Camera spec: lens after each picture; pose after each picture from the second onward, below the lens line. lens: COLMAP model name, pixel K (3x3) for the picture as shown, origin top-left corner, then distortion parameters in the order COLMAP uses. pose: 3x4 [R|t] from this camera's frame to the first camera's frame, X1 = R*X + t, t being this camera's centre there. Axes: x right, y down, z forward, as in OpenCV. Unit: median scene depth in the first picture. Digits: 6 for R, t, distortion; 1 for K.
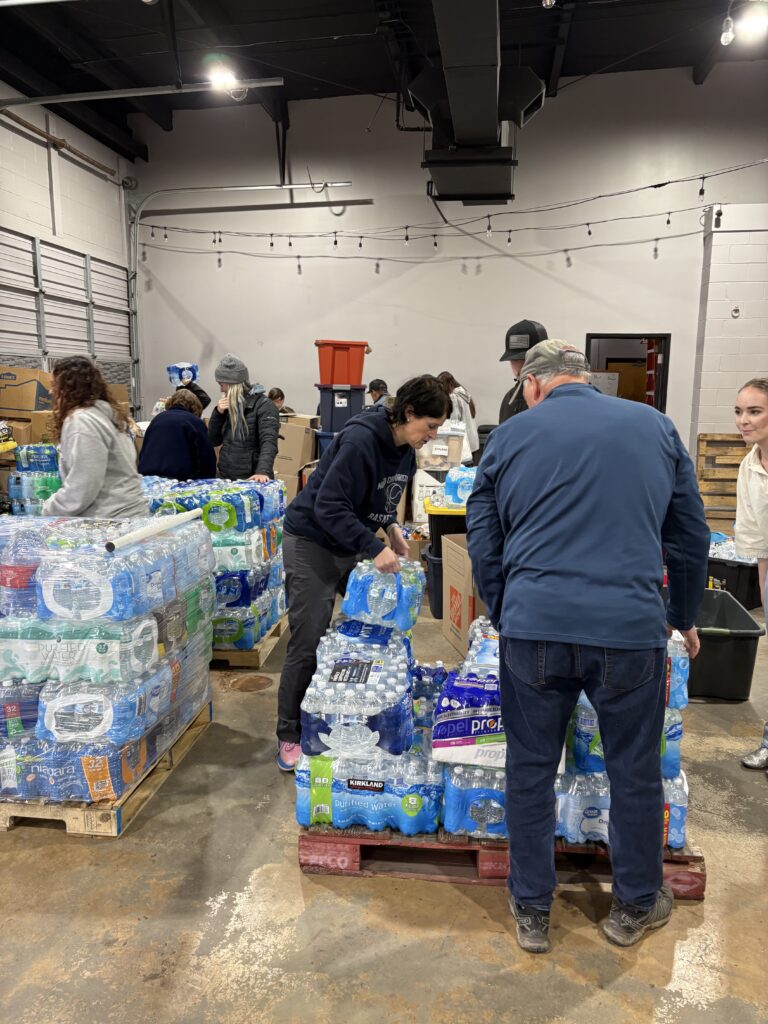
lens RADIAL K [[767.2, 0, 384.0], [0, 767.2, 512.0], [0, 0, 1]] dist [-0.001277, 0.000360]
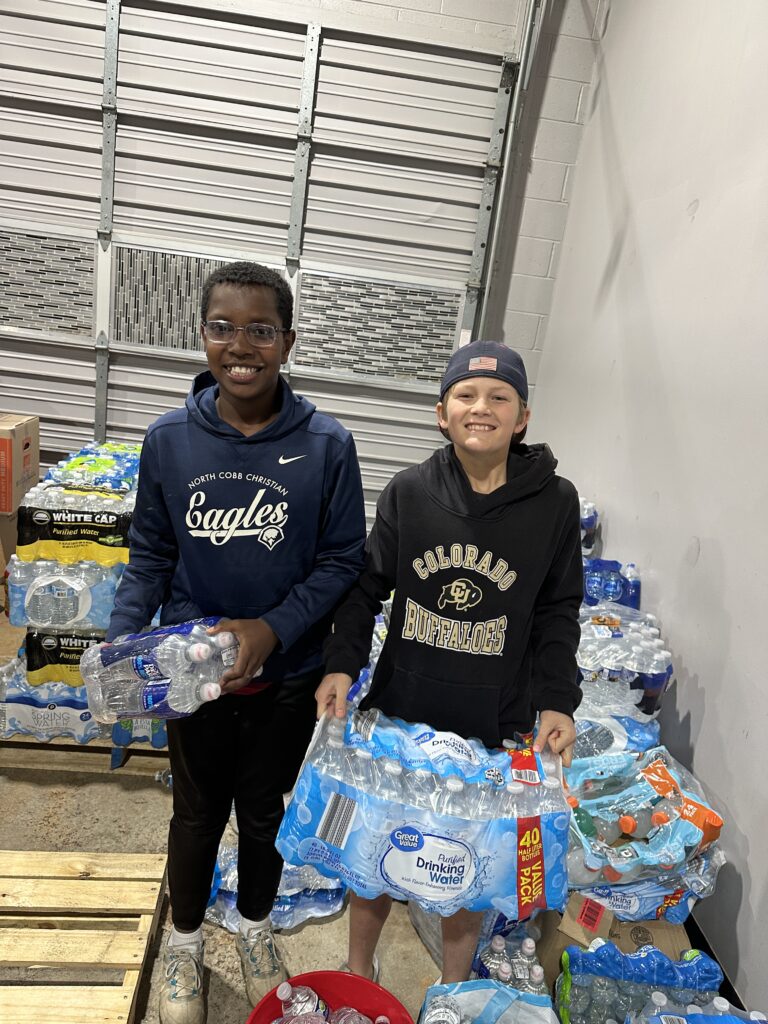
lens RADIAL K [[727.7, 0, 384.0], [0, 727.7, 512.0], [0, 0, 1]] dist [-0.027764, -0.005923]
pose [[0.168263, 0.262052, -0.950272, 0.089425], [-0.289729, 0.934583, 0.206424, -0.186273], [0.942202, 0.240588, 0.233180, 1.092172]]
